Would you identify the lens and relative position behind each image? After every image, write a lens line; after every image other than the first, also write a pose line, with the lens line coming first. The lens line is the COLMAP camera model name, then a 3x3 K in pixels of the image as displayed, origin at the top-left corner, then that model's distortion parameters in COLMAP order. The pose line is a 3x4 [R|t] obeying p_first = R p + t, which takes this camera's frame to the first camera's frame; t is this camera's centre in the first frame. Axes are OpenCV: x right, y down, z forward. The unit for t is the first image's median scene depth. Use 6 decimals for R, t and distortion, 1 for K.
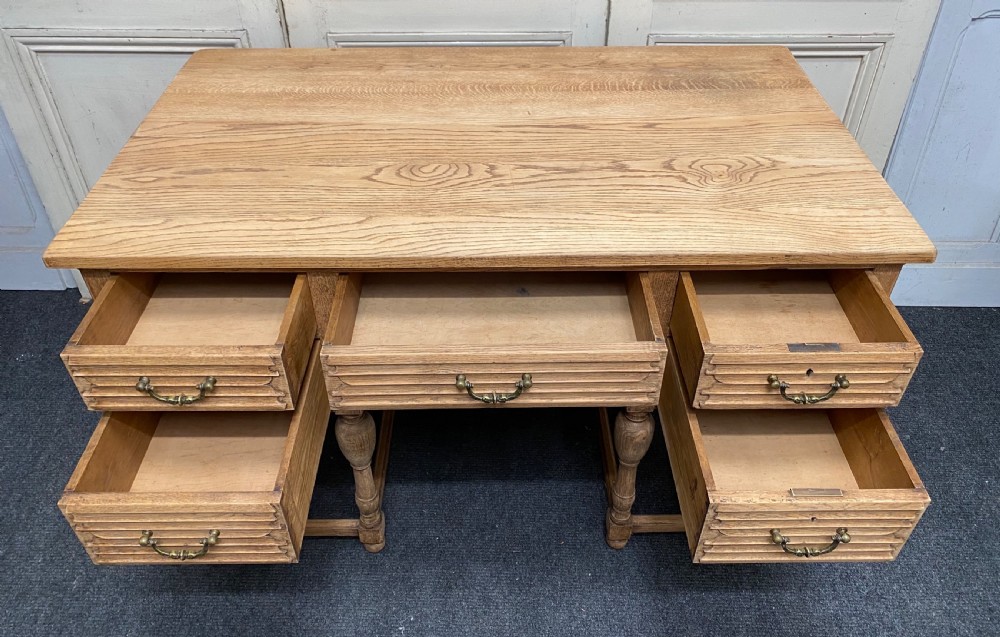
lens RADIAL K [[762.1, 0, 498.5], [0, 762.1, 317.7], [0, 0, 1]] dist [0.031146, -0.022818]
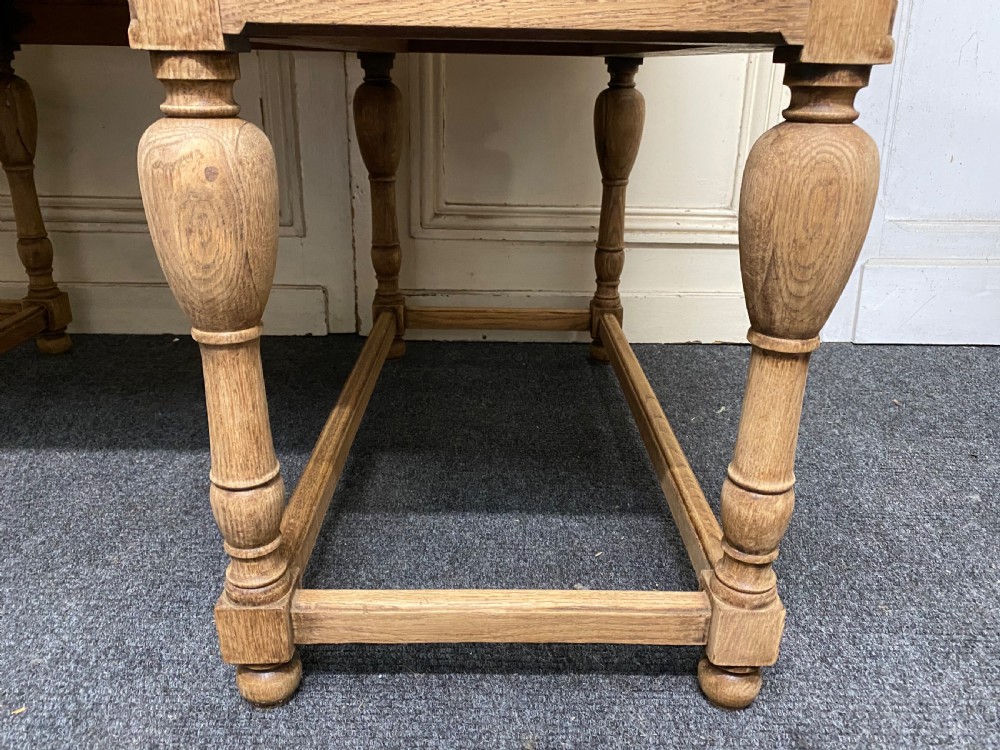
lens RADIAL K [[768.4, 0, 495.9], [0, 768.4, 367.6], [0, 0, 1]] dist [0.014792, -0.009868]
pose [[0.999809, 0.019326, 0.003033, 0.257348], [-0.017292, 0.945552, -0.325011, 0.275206], [-0.009149, 0.324896, 0.945706, 0.646796]]
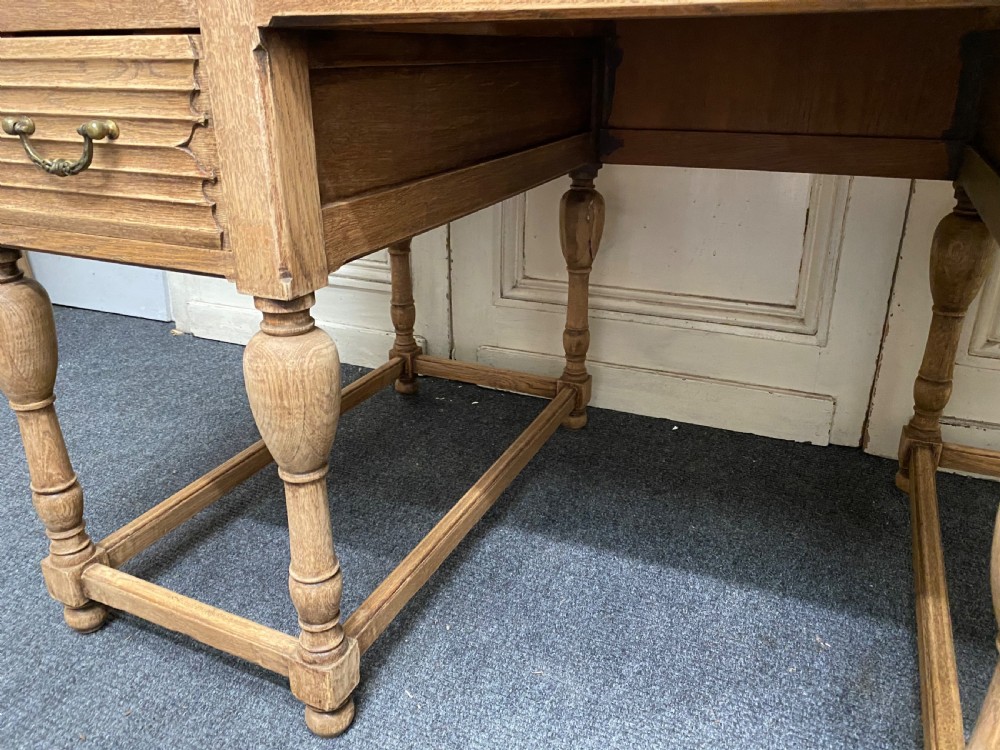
lens RADIAL K [[768.4, 0, 497.8], [0, 768.4, 368.3], [0, 0, 1]] dist [0.014792, -0.009868]
pose [[0.904234, 0.155818, -0.397594, 0.076677], [-0.271019, 0.928914, -0.252325, 0.196738], [0.330013, 0.335917, 0.882185, 0.578084]]
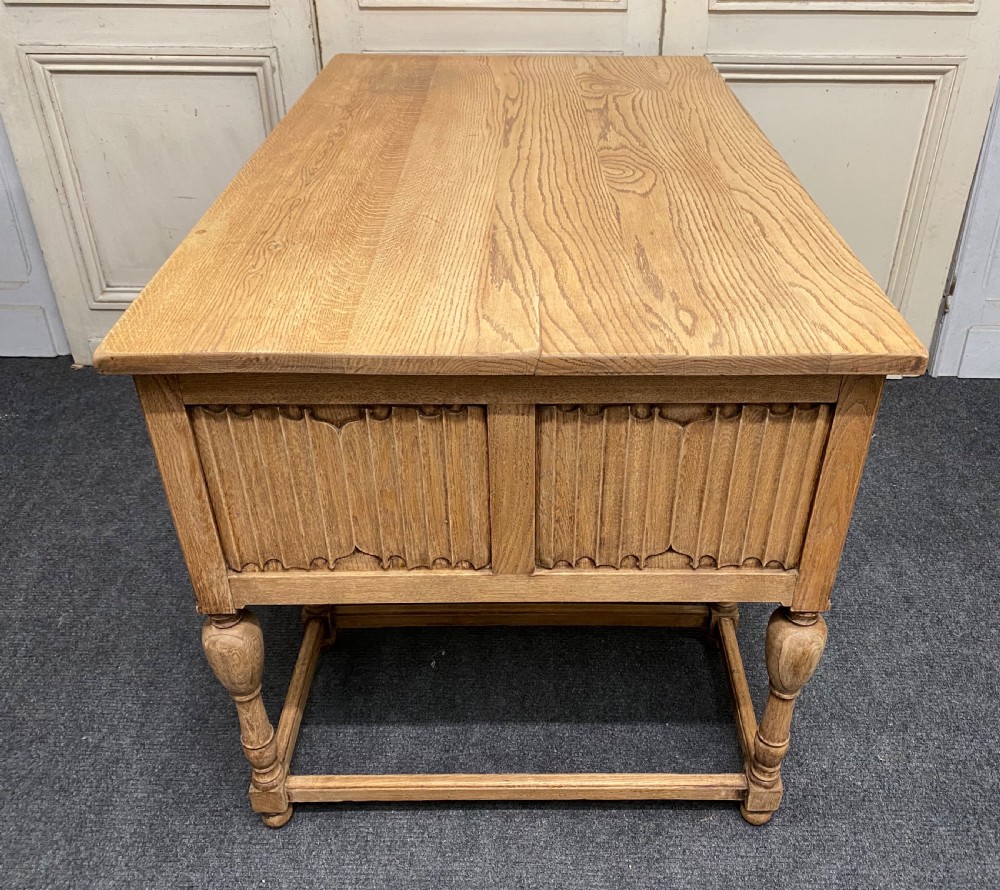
lens RADIAL K [[906.0, 0, 529.3], [0, 906.0, 433.2], [0, 0, 1]] dist [0.016348, 0.000000]
pose [[0.999952, 0.008925, -0.003960, -0.011577], [-0.009324, 0.993233, -0.115761, 0.247151], [0.002900, 0.115792, 0.993269, -0.058598]]
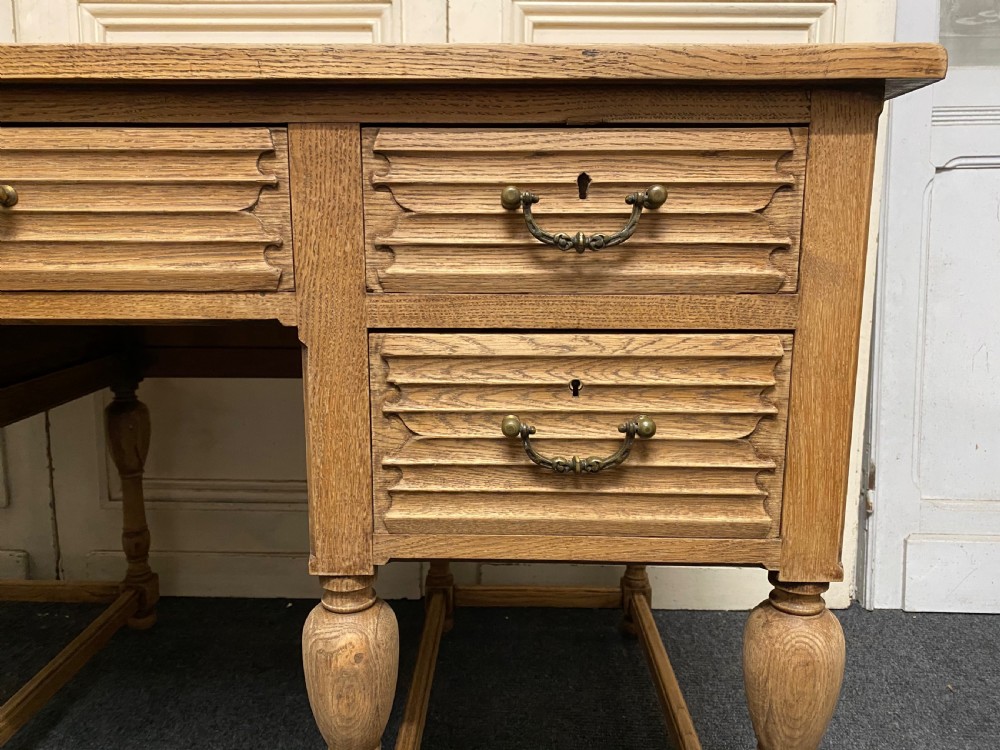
lens RADIAL K [[768.4, 0, 494.9], [0, 768.4, 375.1], [0, 0, 1]] dist [0.014792, -0.009868]
pose [[0.999553, 0.010127, -0.028115, 0.234880], [-0.022877, 0.864642, -0.501867, 0.199382], [0.019227, 0.502286, 0.864488, 0.498948]]
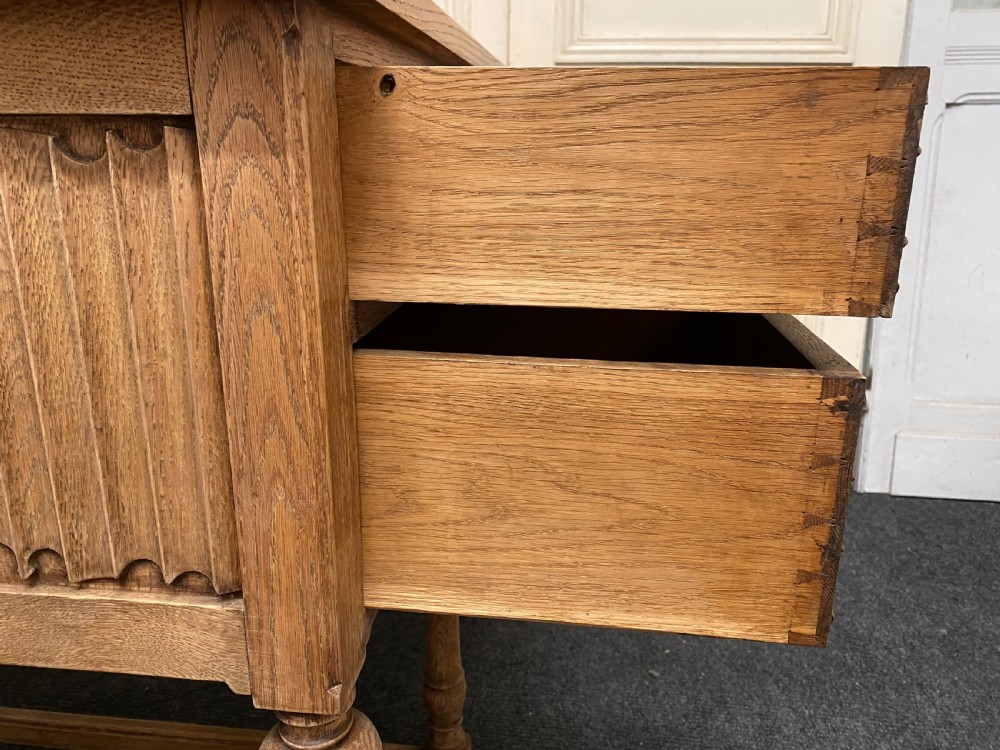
lens RADIAL K [[768.4, 0, 497.6], [0, 768.4, 371.5], [0, 0, 1]] dist [0.014792, -0.009868]
pose [[0.991600, 0.042382, -0.122203, 0.280246], [-0.088776, 0.910123, -0.404715, 0.292620], [0.094067, 0.412164, 0.906241, 0.356944]]
